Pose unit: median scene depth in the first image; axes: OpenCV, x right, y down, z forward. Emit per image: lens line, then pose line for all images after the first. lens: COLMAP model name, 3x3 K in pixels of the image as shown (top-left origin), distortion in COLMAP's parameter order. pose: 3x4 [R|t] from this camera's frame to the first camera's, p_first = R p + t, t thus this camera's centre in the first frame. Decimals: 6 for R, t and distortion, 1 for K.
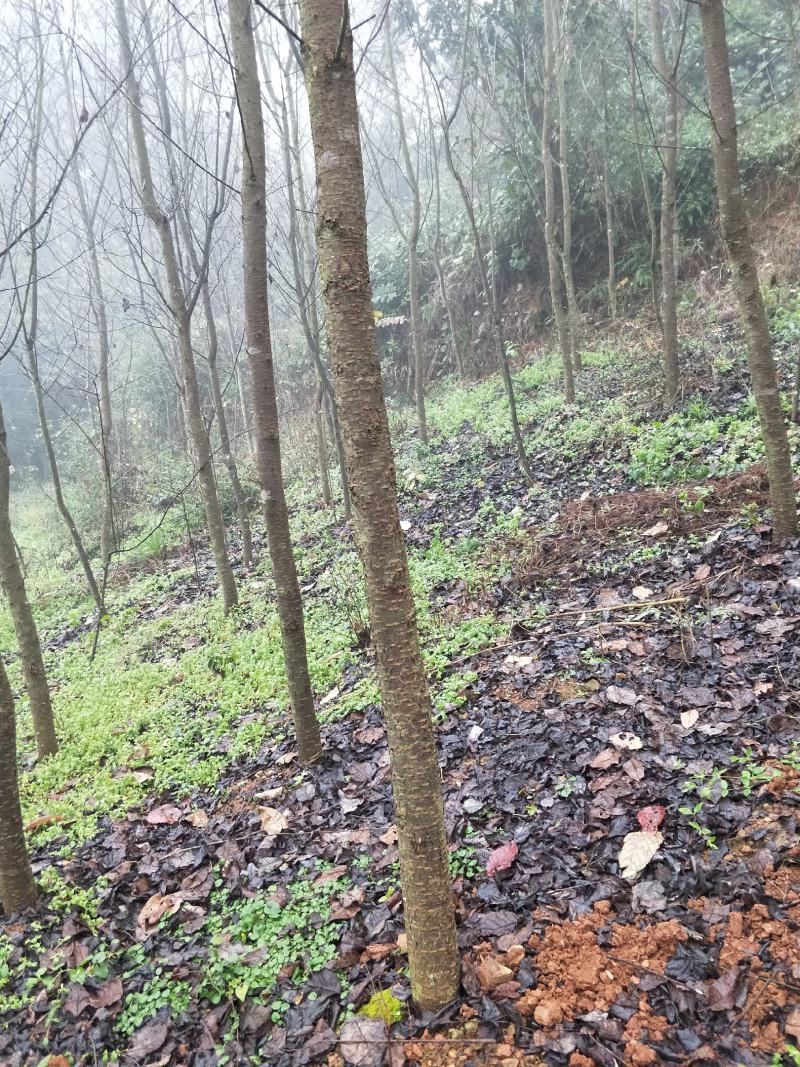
lens RADIAL K [[929.0, 0, 400.0], [0, 929.0, 533.5], [0, 0, 1]] dist [0.107953, -0.128108]
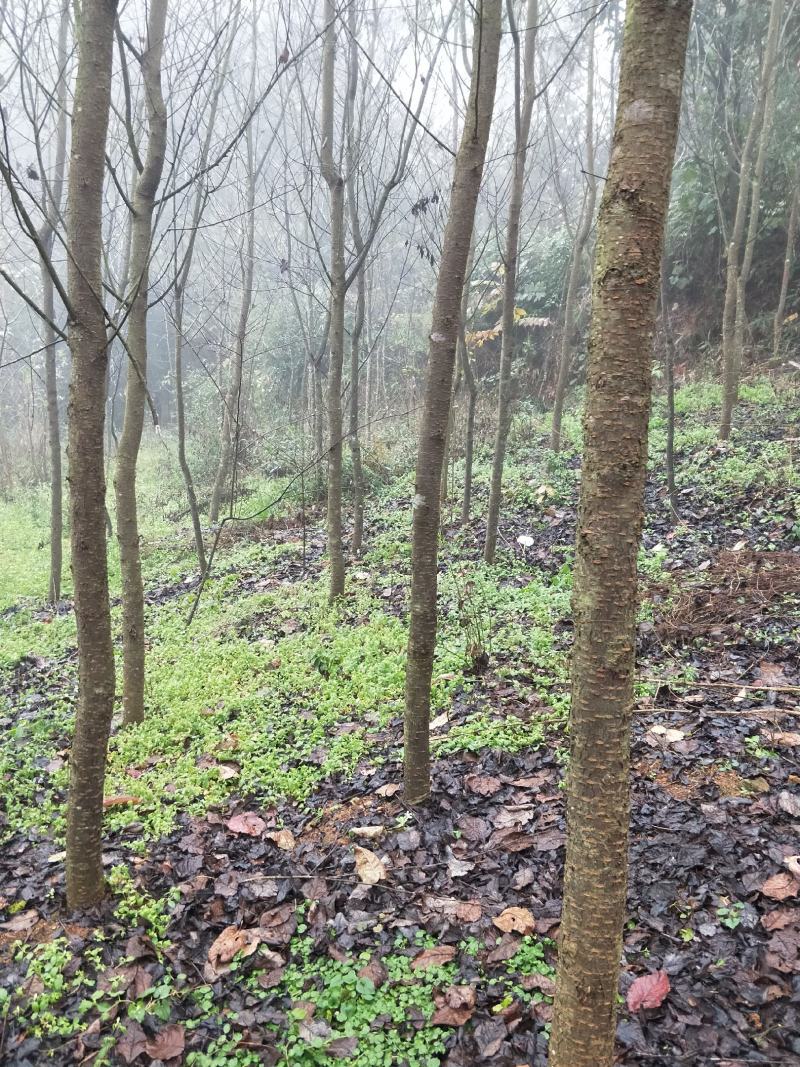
lens RADIAL K [[929.0, 0, 400.0], [0, 929.0, 533.5], [0, 0, 1]] dist [0.107953, -0.128108]
pose [[0.980577, 0.172804, -0.092776, -0.073653], [-0.171978, 0.984956, 0.016894, -0.020198], [0.094300, -0.000611, 0.995544, 0.114962]]
